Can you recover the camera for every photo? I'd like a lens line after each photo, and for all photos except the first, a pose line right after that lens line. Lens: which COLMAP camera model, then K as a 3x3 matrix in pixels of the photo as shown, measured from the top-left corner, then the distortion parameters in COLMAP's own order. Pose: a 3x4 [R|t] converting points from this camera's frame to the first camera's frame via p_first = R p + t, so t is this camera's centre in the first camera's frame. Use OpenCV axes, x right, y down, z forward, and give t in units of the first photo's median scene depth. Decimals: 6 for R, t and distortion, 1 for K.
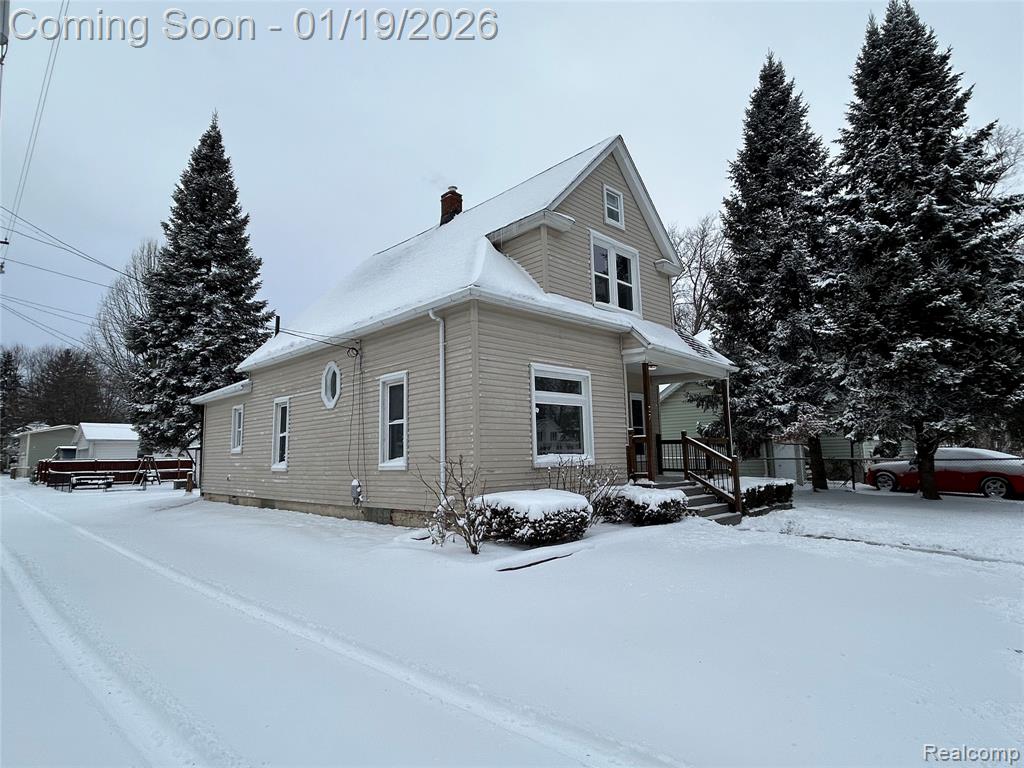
lens RADIAL K [[582.9, 0, 512.0], [0, 582.9, 384.0], [0, 0, 1]] dist [-0.012538, 0.001137]
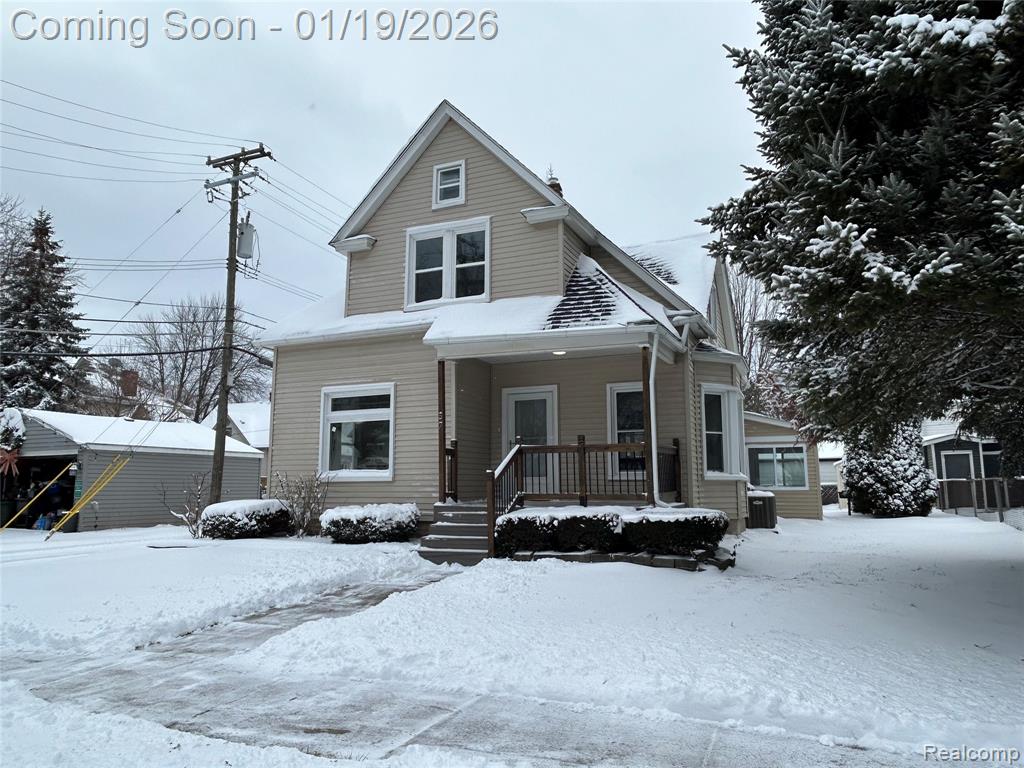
lens RADIAL K [[697.1, 0, 512.0], [0, 697.1, 384.0], [0, 0, 1]] dist [0.002442, 0.001068]
pose [[0.374885, -0.117444, -0.919602, 1.120240], [0.111382, 0.990464, -0.081087, 0.084599], [0.920356, -0.072029, 0.384391, 0.661656]]
